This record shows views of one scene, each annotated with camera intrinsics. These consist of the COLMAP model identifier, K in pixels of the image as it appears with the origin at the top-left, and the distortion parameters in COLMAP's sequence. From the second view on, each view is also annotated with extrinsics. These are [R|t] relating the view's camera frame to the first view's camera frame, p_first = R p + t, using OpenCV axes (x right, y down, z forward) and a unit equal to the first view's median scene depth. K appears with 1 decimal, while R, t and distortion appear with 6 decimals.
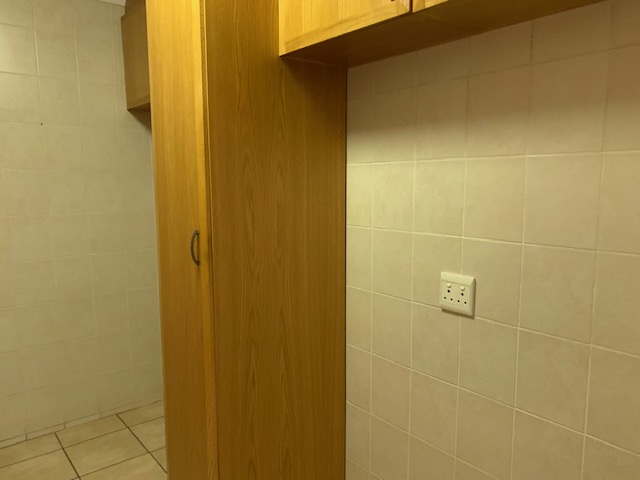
lens RADIAL K [[492.4, 0, 319.6], [0, 492.4, 243.9], [0, 0, 1]] dist [0.068308, -0.091640]
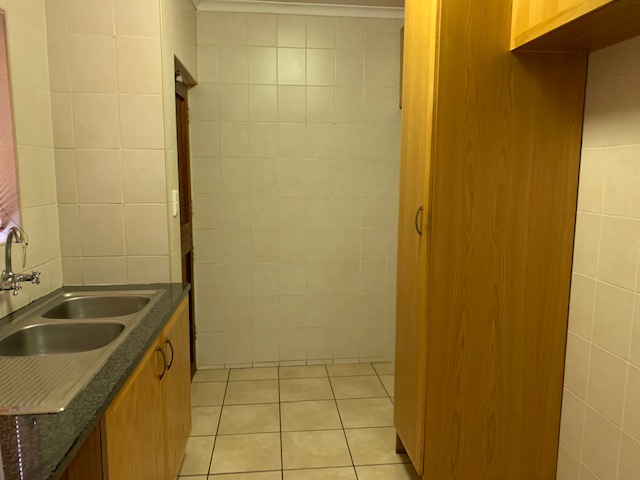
lens RADIAL K [[486.4, 0, 316.8], [0, 486.4, 237.6], [0, 0, 1]] dist [0.070220, -0.075800]
pose [[0.839591, 0.084059, -0.536676, 0.169234], [-0.081410, 0.996268, 0.028685, 0.034267], [0.537084, 0.019608, 0.843301, -0.130220]]
